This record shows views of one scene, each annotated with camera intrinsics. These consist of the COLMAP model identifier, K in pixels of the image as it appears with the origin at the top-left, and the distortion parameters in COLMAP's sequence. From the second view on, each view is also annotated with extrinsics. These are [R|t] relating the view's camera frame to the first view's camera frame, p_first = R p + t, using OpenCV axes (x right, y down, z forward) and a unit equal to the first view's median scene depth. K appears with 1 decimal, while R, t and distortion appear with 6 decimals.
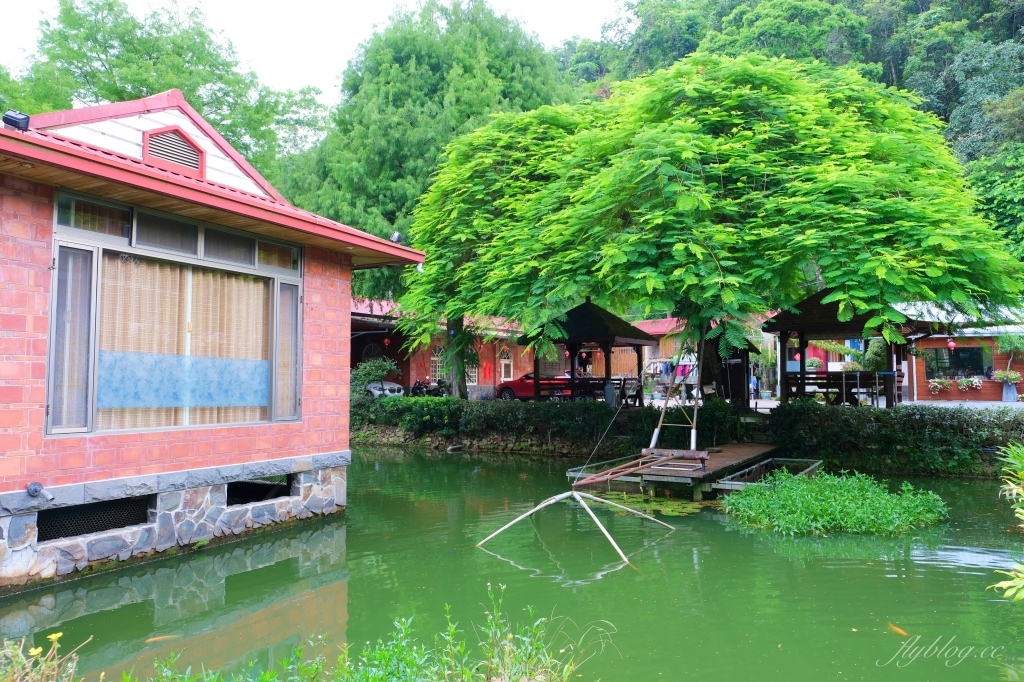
lens RADIAL K [[701.5, 0, 512.0], [0, 701.5, 341.0], [0, 0, 1]] dist [-0.006159, 0.001876]
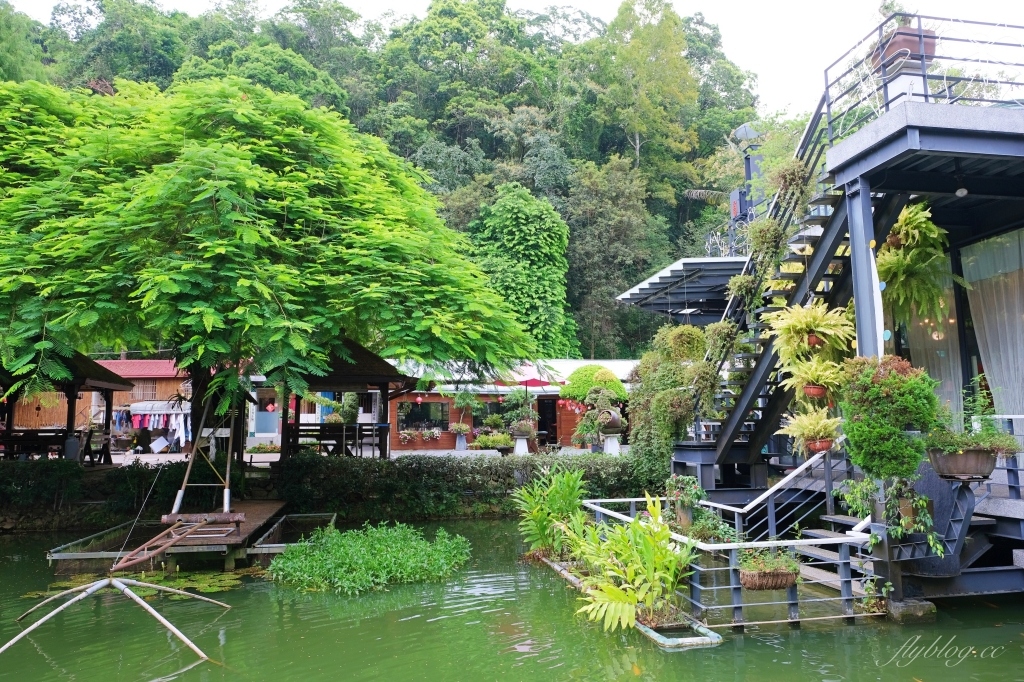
lens RADIAL K [[731.2, 0, 512.0], [0, 731.2, 341.0], [0, 0, 1]] dist [-0.002406, -0.000496]
pose [[0.751329, 0.077849, 0.655320, -0.093140], [-0.033260, 0.996223, -0.080214, 0.002557], [-0.659089, 0.038471, 0.751080, 0.065330]]
